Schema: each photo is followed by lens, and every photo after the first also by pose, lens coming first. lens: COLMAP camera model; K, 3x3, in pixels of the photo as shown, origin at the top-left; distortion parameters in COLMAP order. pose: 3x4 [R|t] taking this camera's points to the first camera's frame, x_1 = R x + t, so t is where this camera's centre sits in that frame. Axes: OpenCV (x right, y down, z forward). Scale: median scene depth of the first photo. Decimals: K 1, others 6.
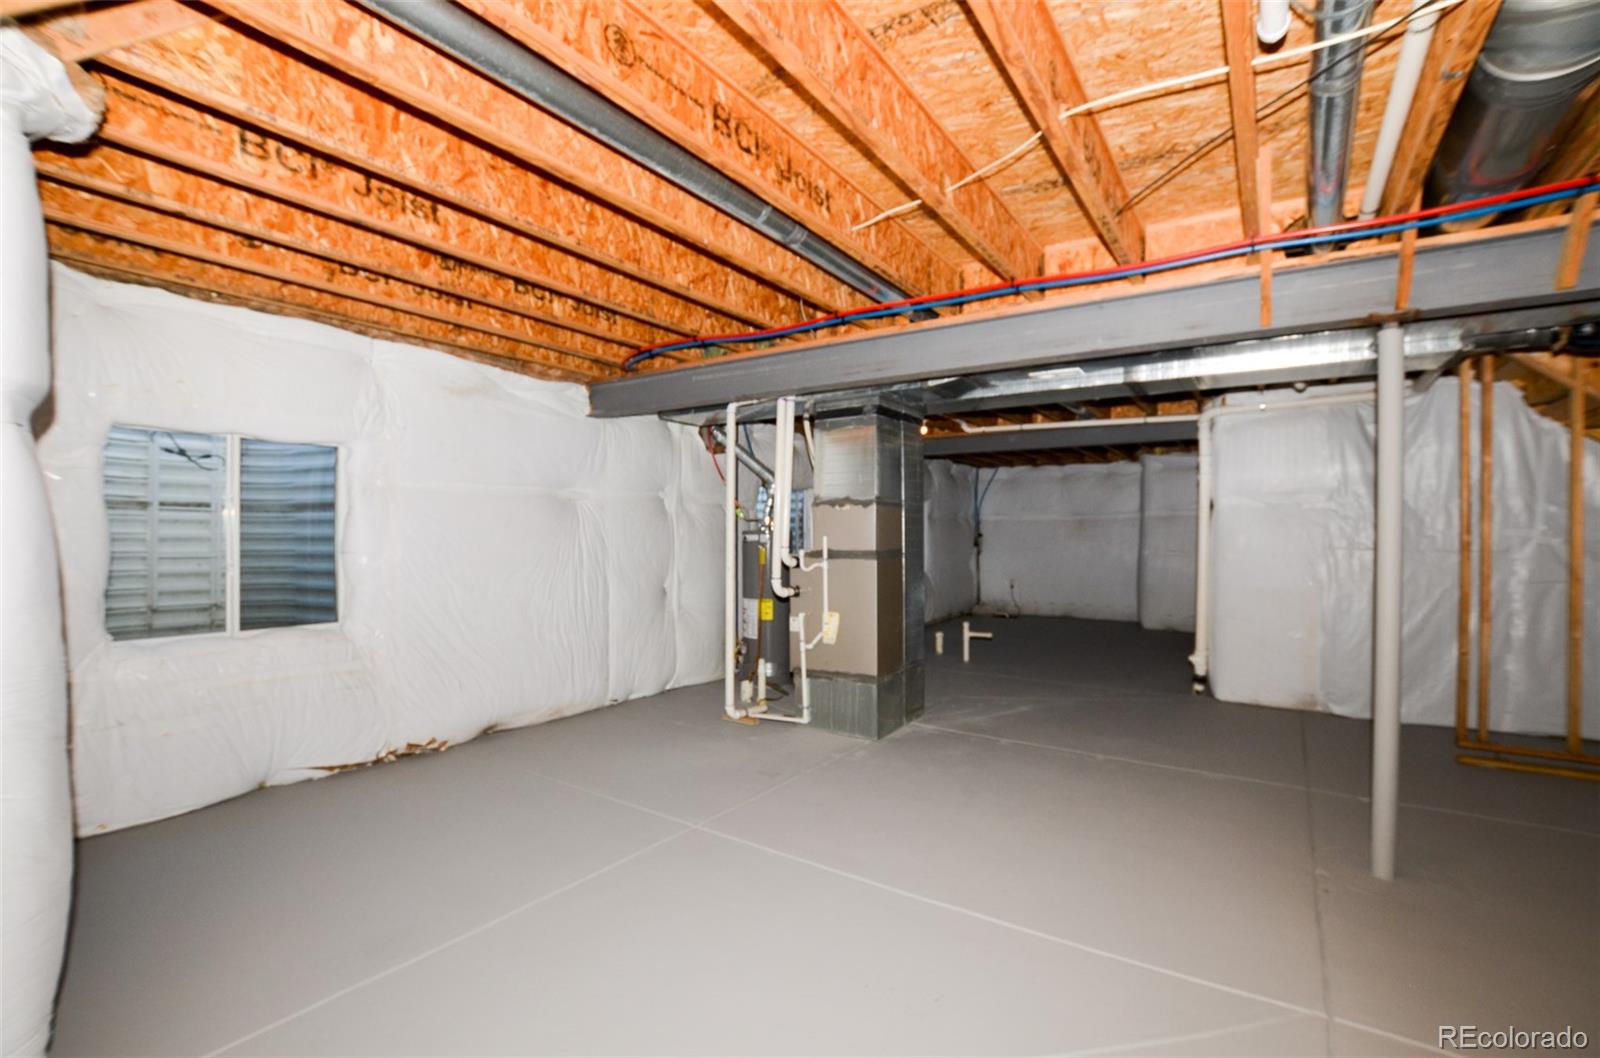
lens RADIAL K [[728.2, 0, 793.8], [0, 728.2, 539.2], [0, 0, 1]] dist [-0.029308, -0.000319]
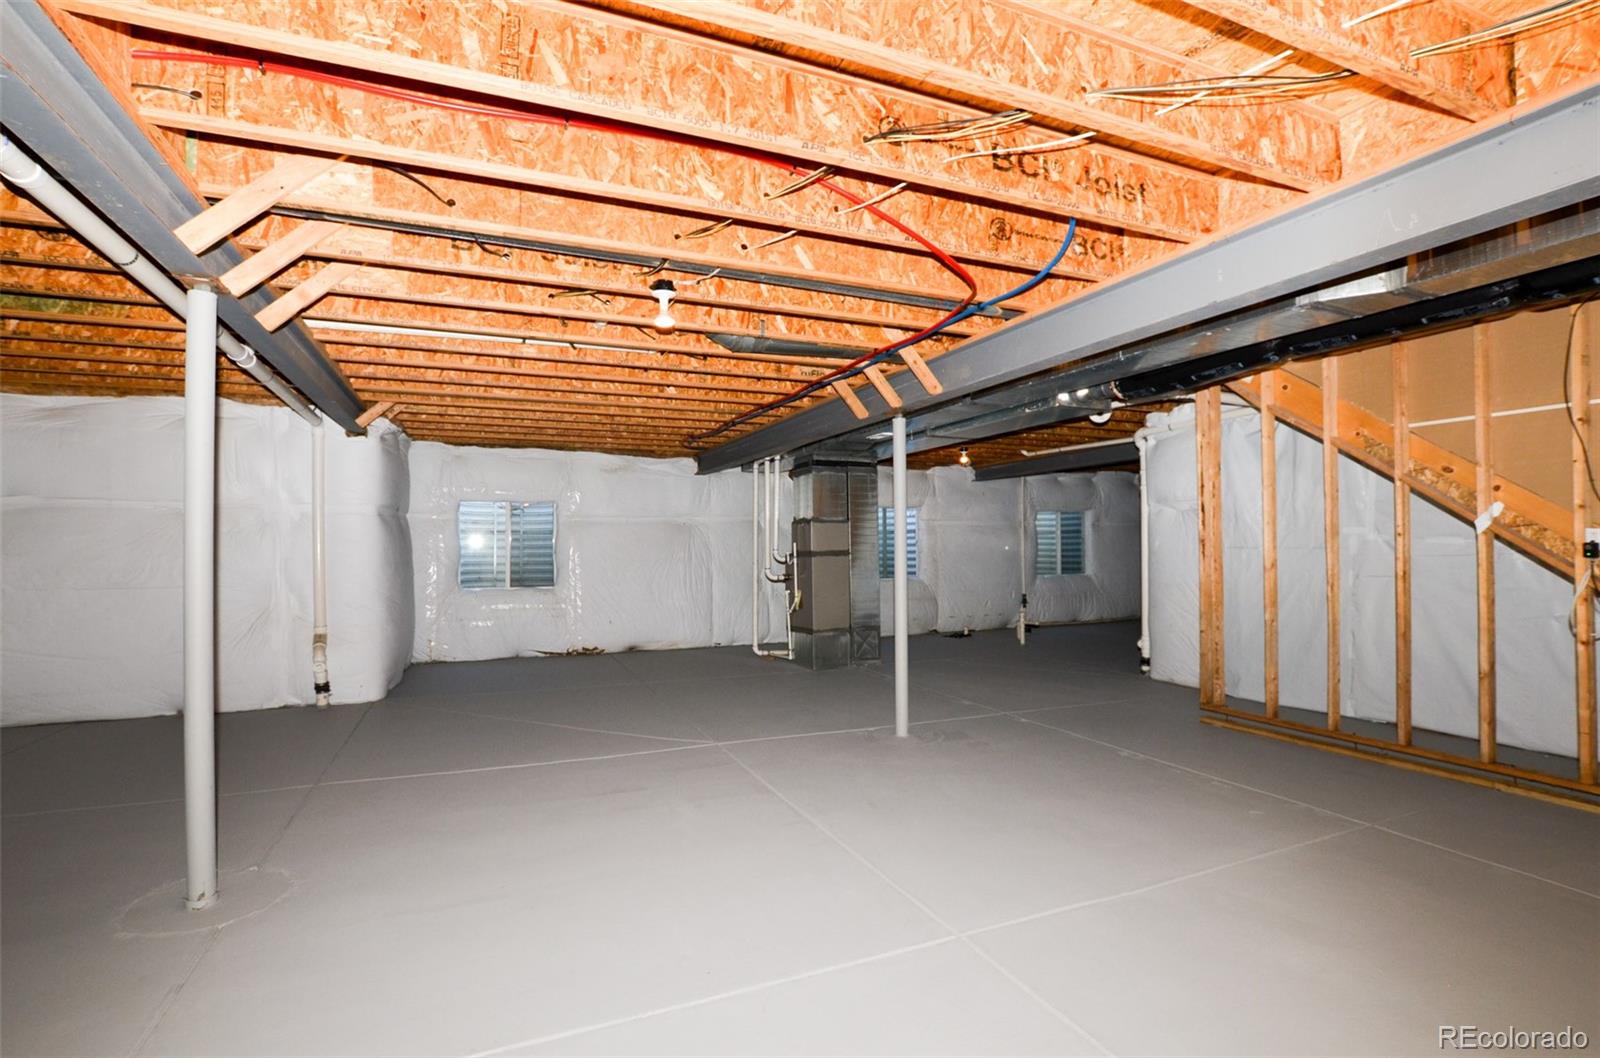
lens RADIAL K [[728.2, 0, 789.8], [0, 728.2, 539.3], [0, 0, 1]] dist [-0.029308, -0.000319]
pose [[0.857676, -0.015072, -0.513970, 0.786871], [0.008021, 0.999841, -0.015935, 0.012338], [0.514129, 0.009545, 0.857660, -0.353716]]
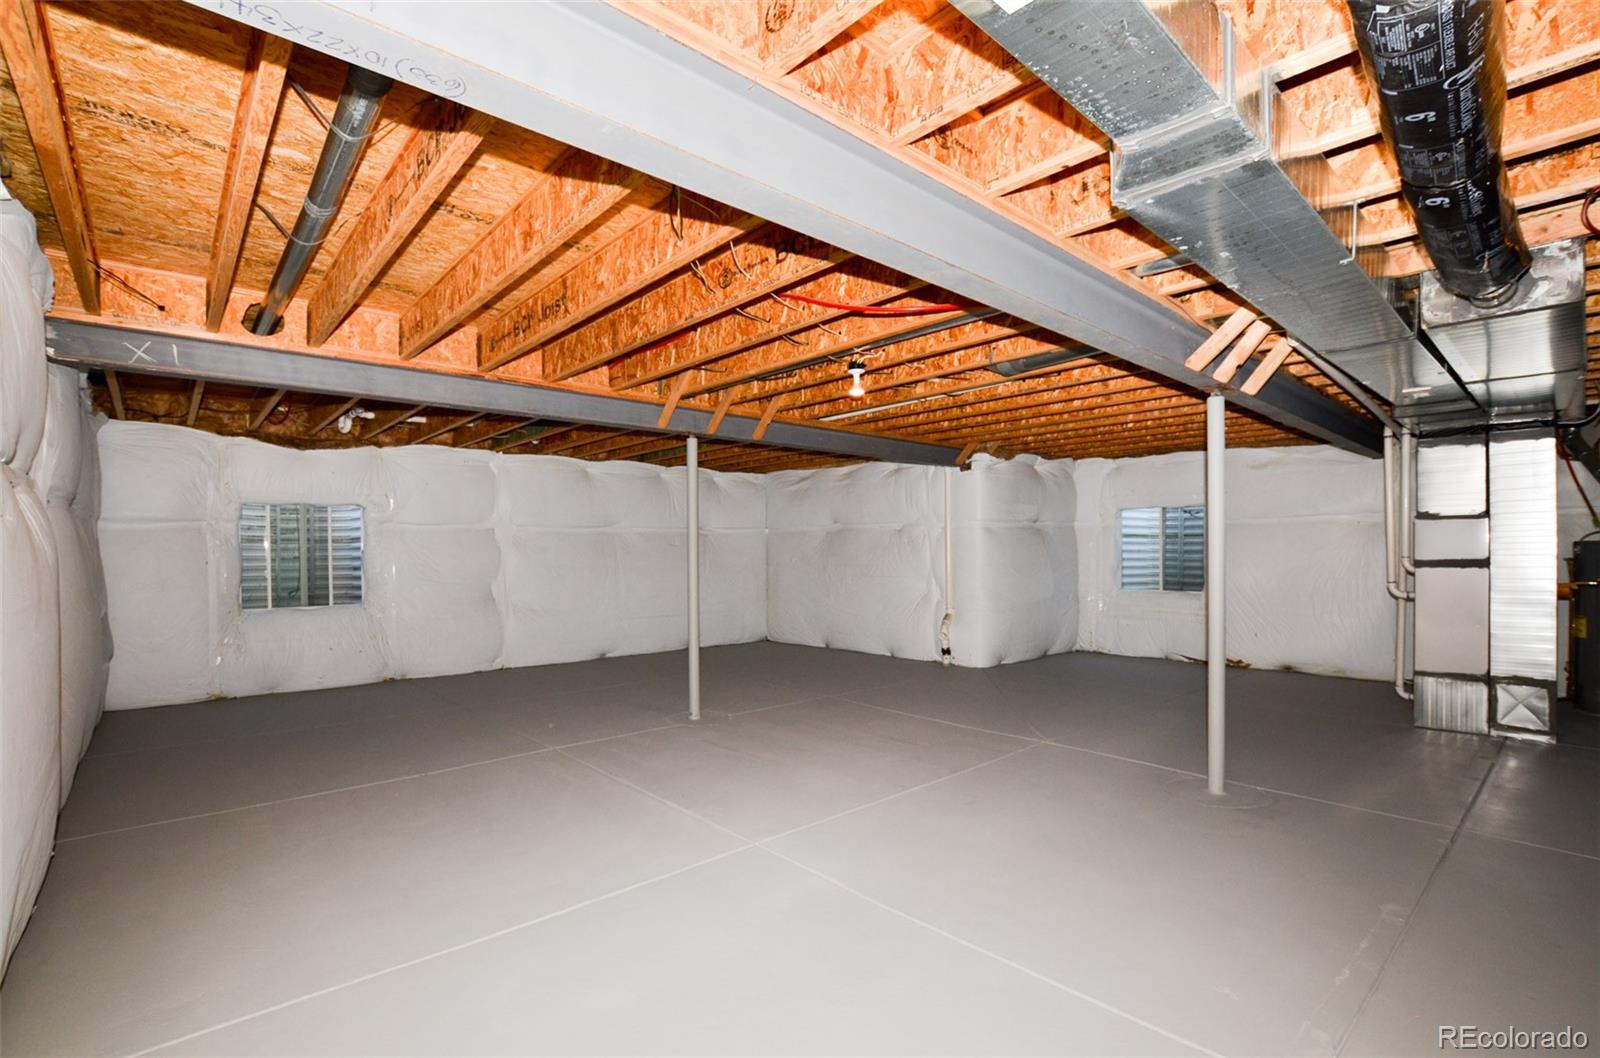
lens RADIAL K [[728.2, 0, 786.7], [0, 728.2, 537.0], [0, 0, 1]] dist [-0.029308, -0.000319]
pose [[-0.204402, -0.023193, -0.978612, 1.212931], [0.000898, 0.999714, -0.023880, 0.006039], [0.978887, -0.005760, -0.204323, 0.199431]]
